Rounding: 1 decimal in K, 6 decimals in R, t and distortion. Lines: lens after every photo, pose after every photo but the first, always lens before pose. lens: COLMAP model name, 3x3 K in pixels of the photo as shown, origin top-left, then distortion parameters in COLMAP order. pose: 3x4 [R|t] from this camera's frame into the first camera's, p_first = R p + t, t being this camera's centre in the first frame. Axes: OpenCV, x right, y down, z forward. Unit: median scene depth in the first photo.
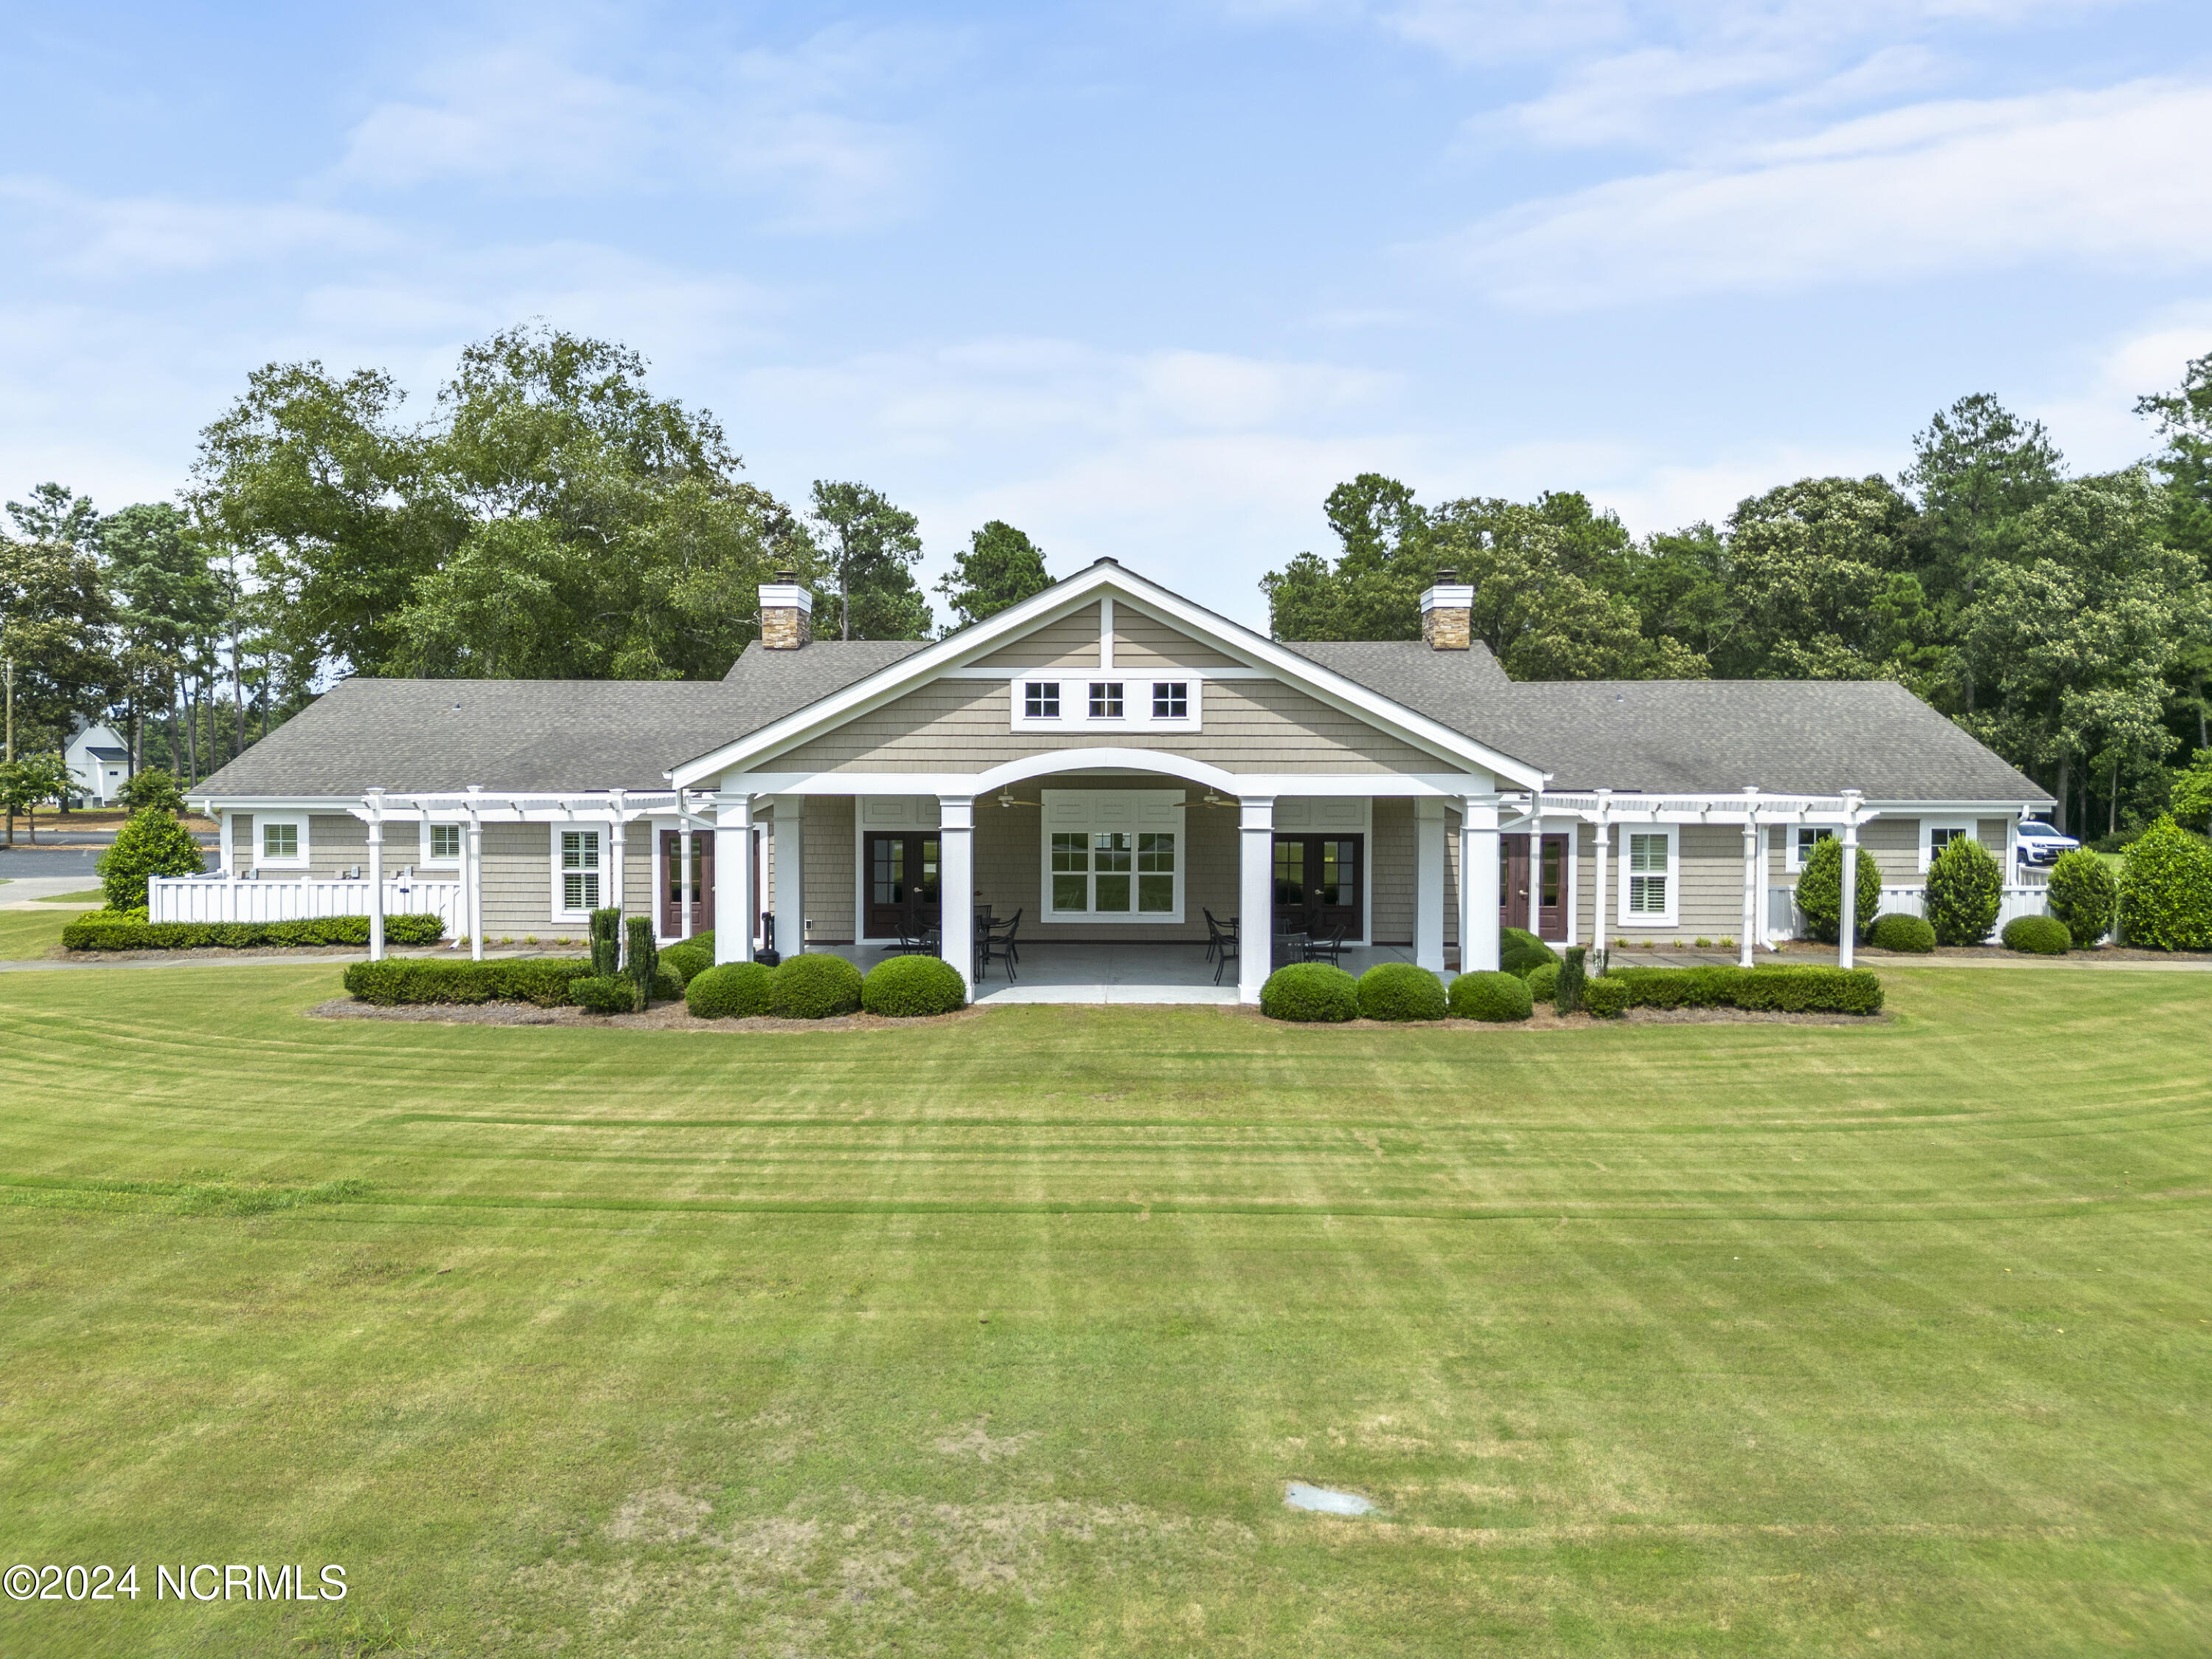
lens RADIAL K [[1542.1, 0, 1103.9], [0, 1542.1, 882.4], [0, 0, 1]] dist [0.002665, -0.003144]
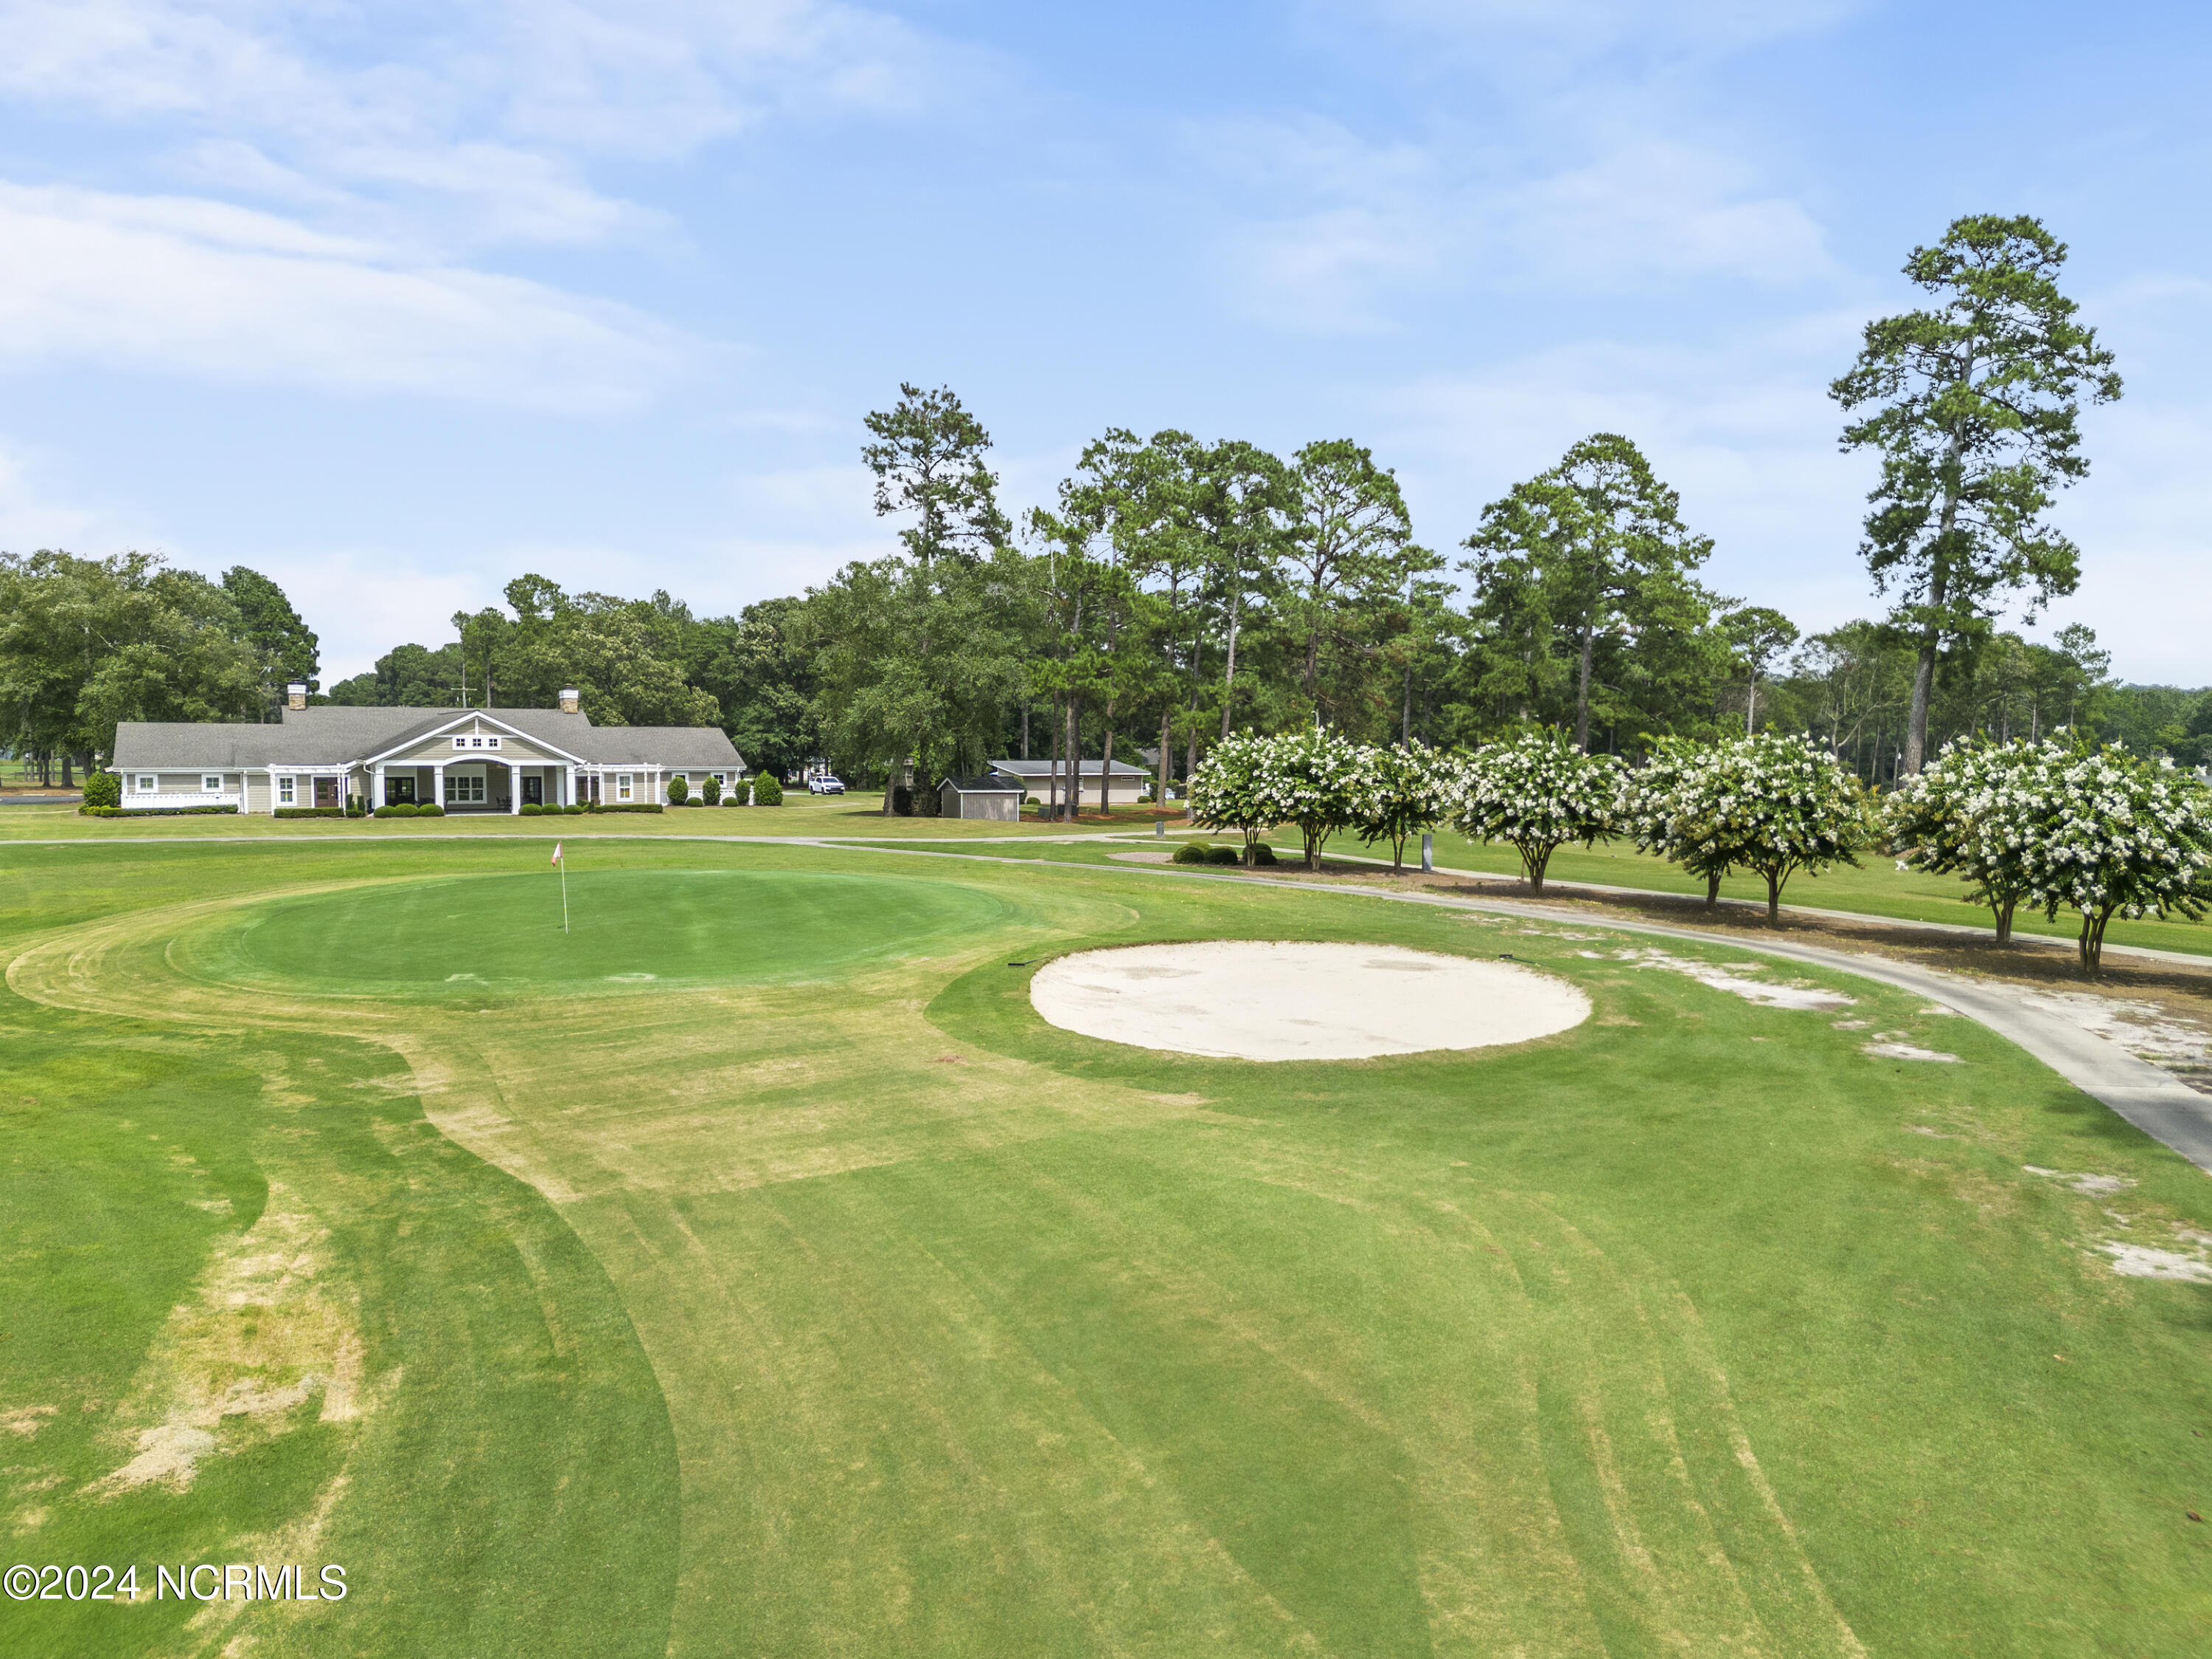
lens RADIAL K [[1542.1, 0, 1103.9], [0, 1542.1, 882.4], [0, 0, 1]] dist [0.002665, -0.003144]
pose [[0.867226, -0.042007, 0.496140, -0.421276], [0.034529, 0.999110, 0.024238, 0.149606], [-0.496717, -0.003888, 0.867904, -2.384370]]
